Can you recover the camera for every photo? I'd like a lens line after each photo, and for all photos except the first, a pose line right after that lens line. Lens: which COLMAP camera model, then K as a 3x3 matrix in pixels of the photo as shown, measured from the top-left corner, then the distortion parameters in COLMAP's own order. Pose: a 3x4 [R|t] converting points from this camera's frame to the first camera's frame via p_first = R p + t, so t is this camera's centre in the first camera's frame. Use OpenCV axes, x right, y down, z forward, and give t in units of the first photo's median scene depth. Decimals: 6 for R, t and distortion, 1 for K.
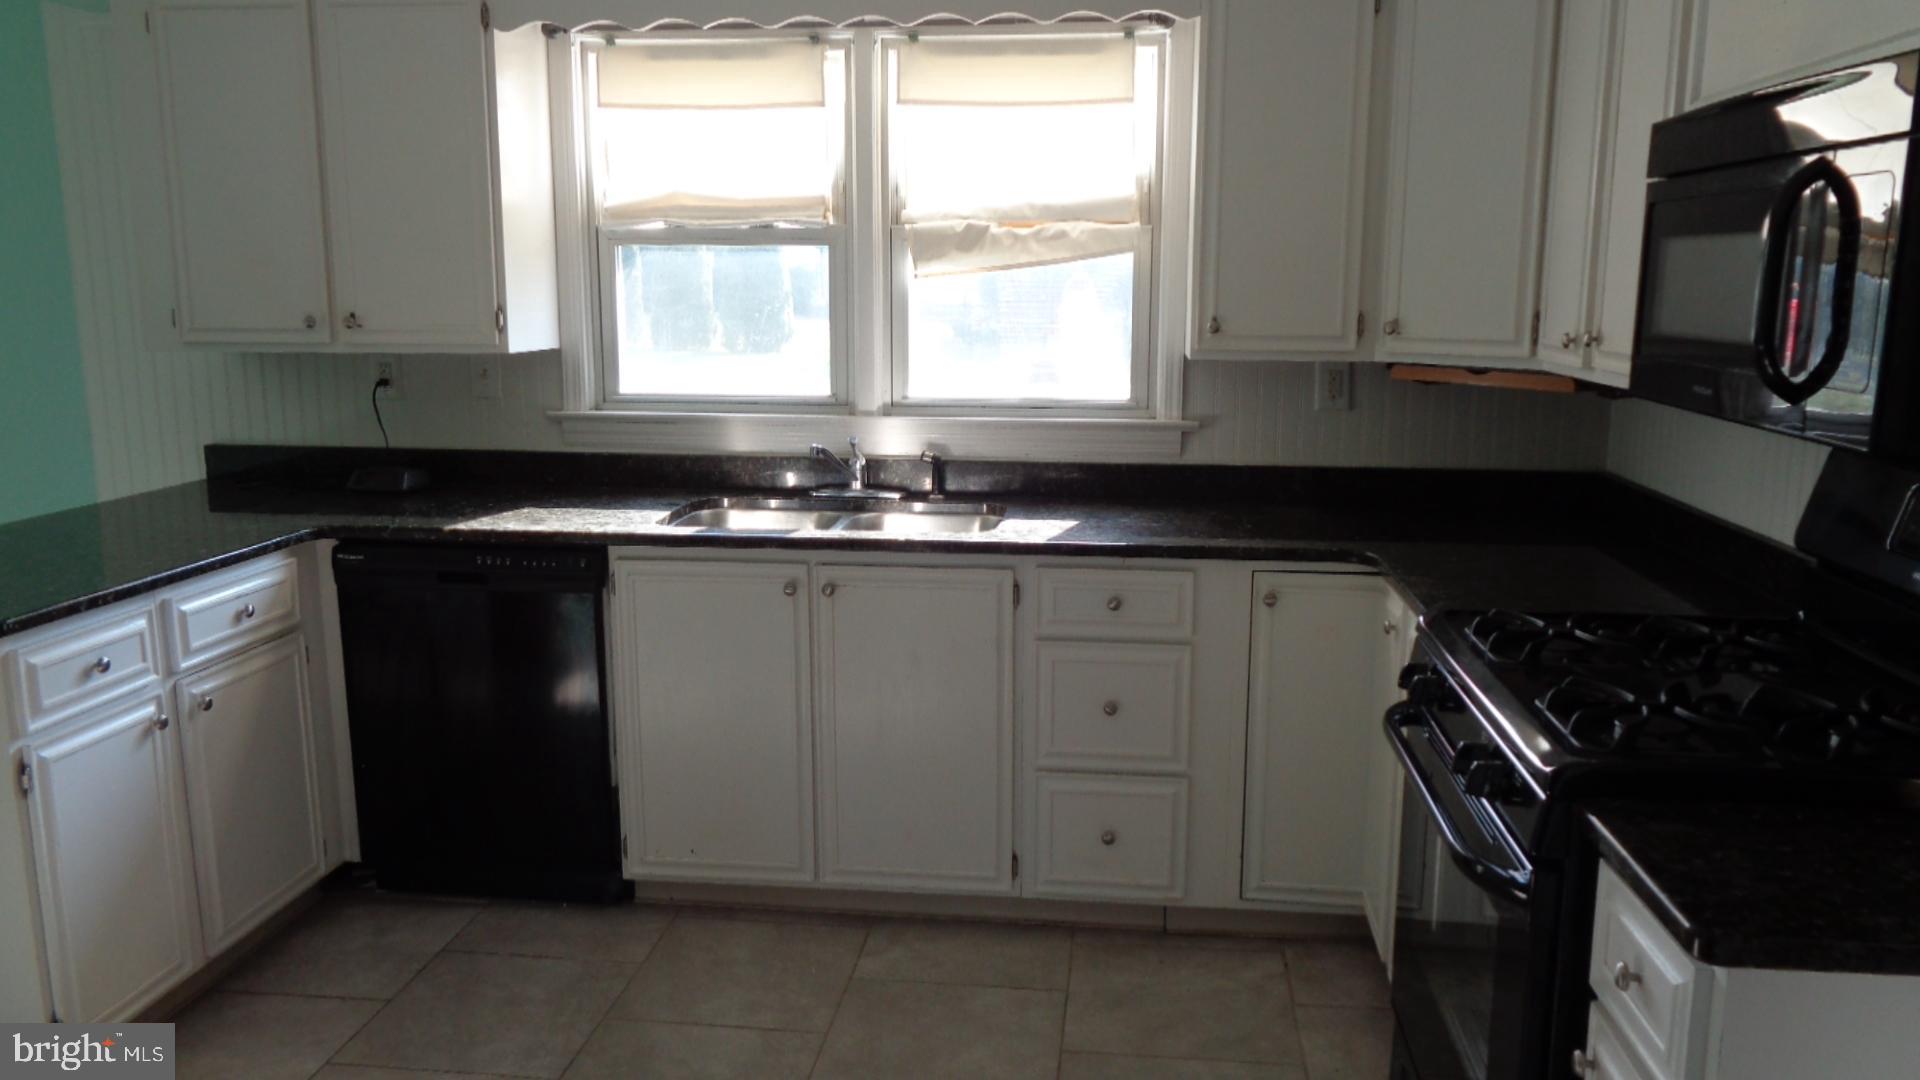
lens RADIAL K [[1432.0, 0, 960.0], [0, 1432.0, 540.0], [0, 0, 1]] dist [0.009548, 0.001404]
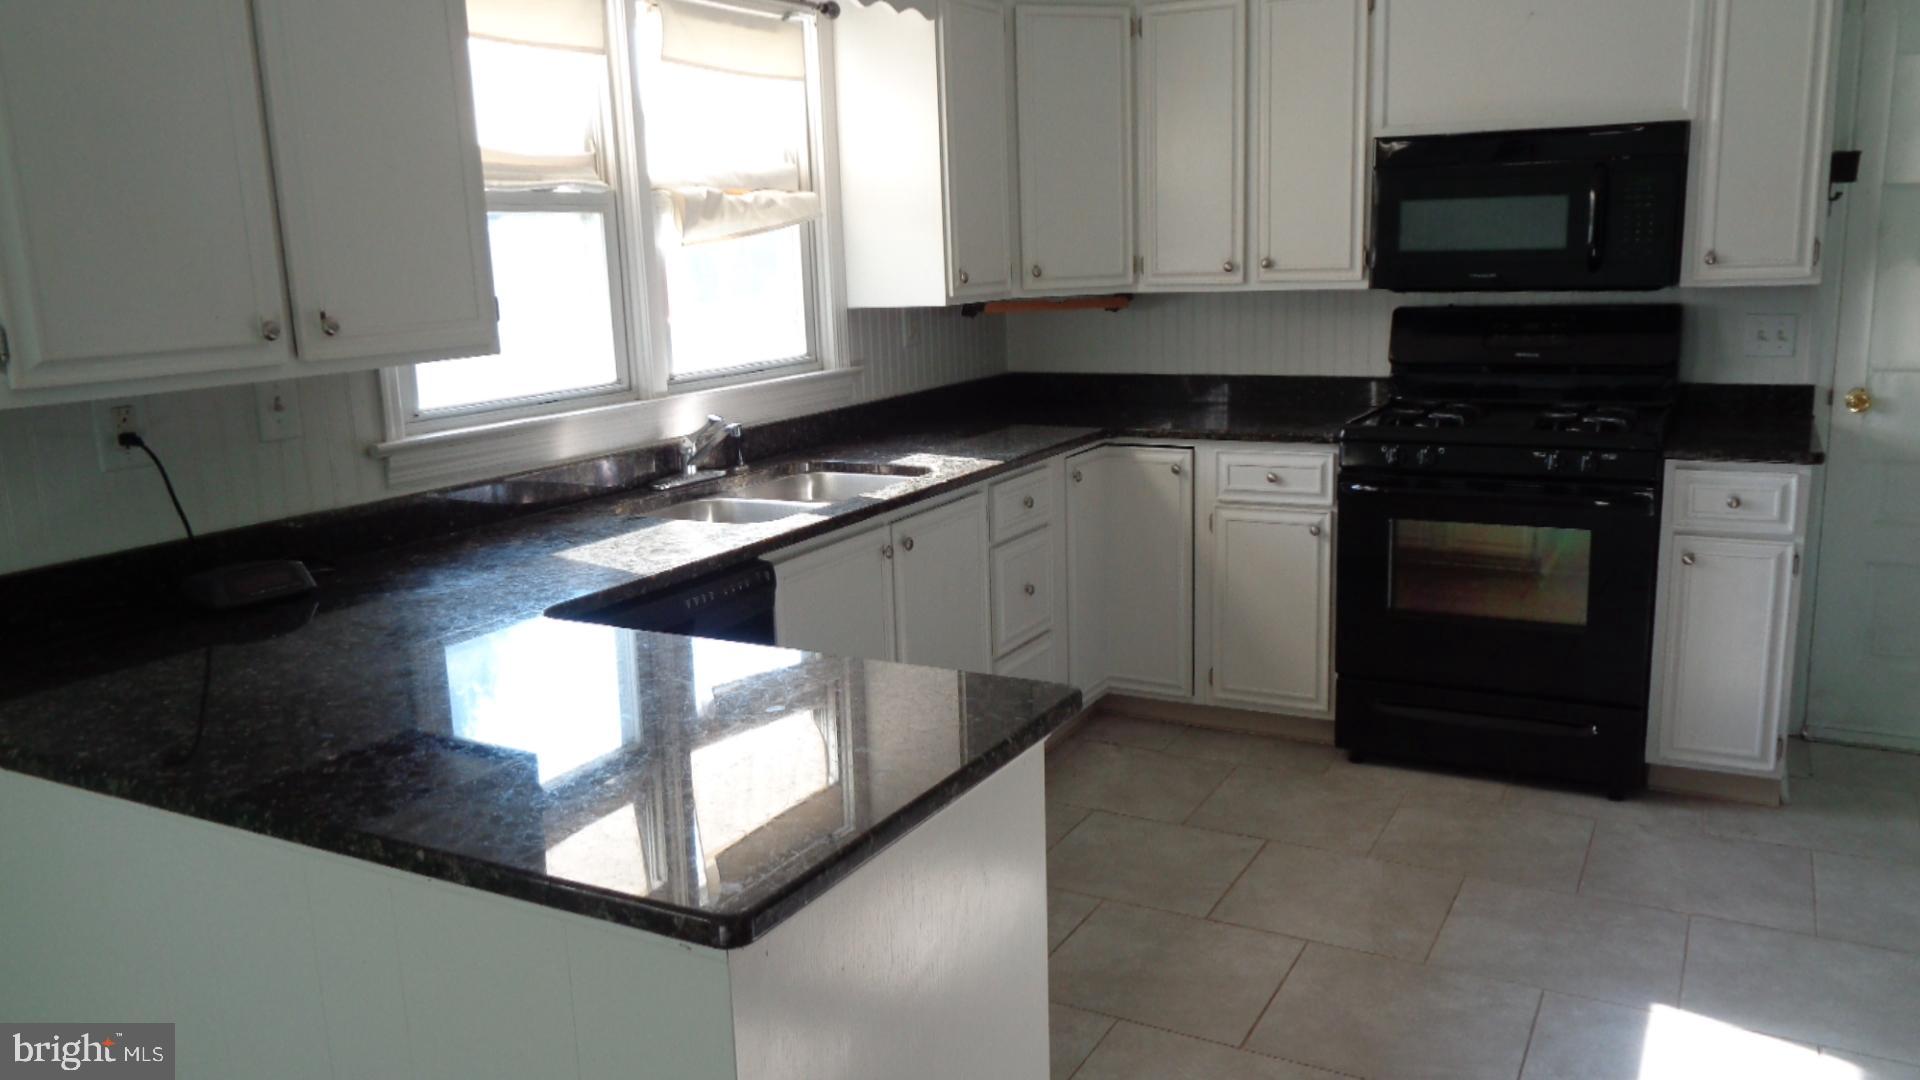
lens RADIAL K [[1424.6, 0, 960.0], [0, 1424.6, 540.0], [0, 0, 1]] dist [-0.096303, 0.000879]
pose [[0.360653, -0.199609, 0.911090, -0.865339], [0.201995, 0.970364, 0.132636, -0.082222], [-0.910564, 0.136200, 0.390285, 0.499435]]
